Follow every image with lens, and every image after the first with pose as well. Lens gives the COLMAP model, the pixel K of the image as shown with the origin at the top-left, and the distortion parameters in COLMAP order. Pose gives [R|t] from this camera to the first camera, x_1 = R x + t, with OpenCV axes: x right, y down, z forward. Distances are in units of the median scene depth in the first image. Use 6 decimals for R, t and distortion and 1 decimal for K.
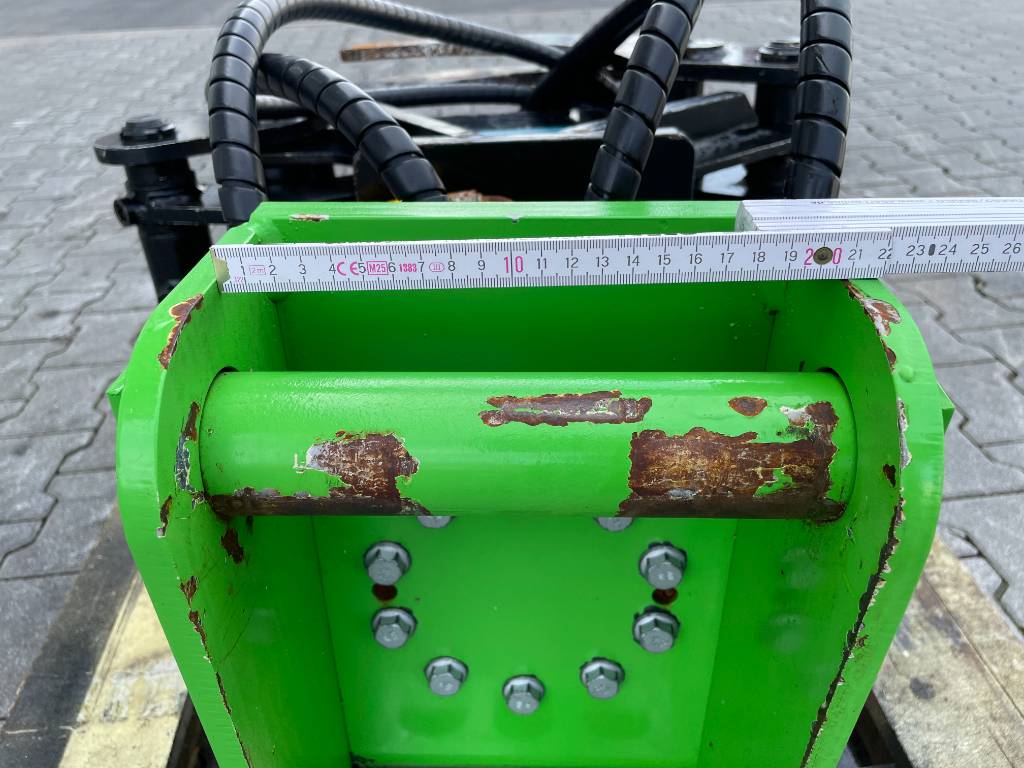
lens RADIAL K [[774.9, 0, 491.7], [0, 774.9, 364.0], [0, 0, 1]] dist [0.075846, -0.098674]
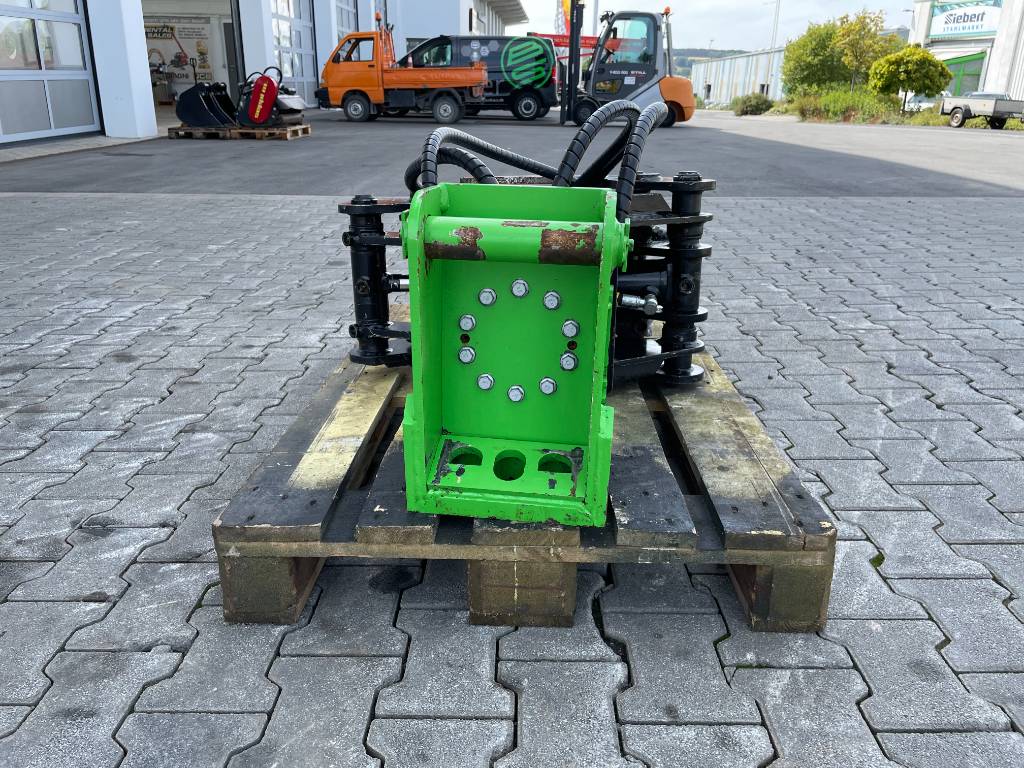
lens RADIAL K [[774.9, 0, 502.4], [0, 774.9, 377.5], [0, 0, 1]] dist [0.075846, -0.098674]
pose [[0.992580, 0.073957, -0.096516, 0.064358], [-0.092412, 0.974705, -0.203495, 0.244847], [0.079024, 0.210904, 0.974307, -0.385237]]
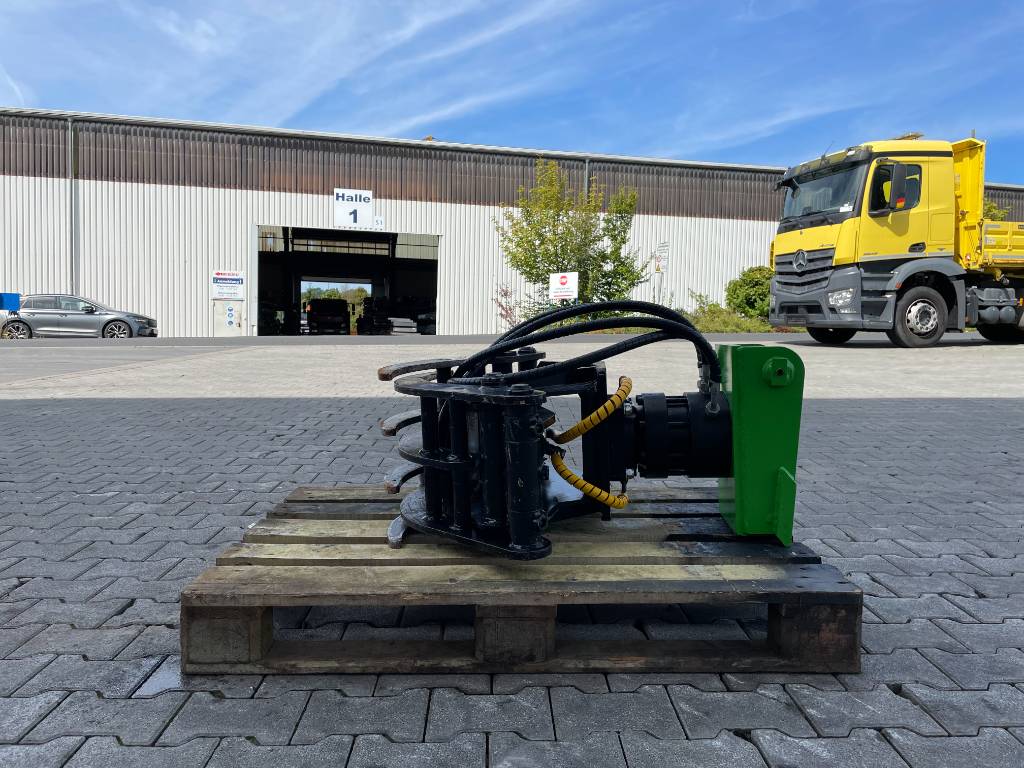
lens RADIAL K [[774.9, 0, 511.9], [0, 774.9, 376.2], [0, 0, 1]] dist [0.075846, -0.098674]
pose [[0.069062, -0.044057, 0.996639, -1.139182], [0.517103, 0.855921, 0.002004, -0.164058], [-0.853133, 0.515226, 0.081893, 0.400063]]
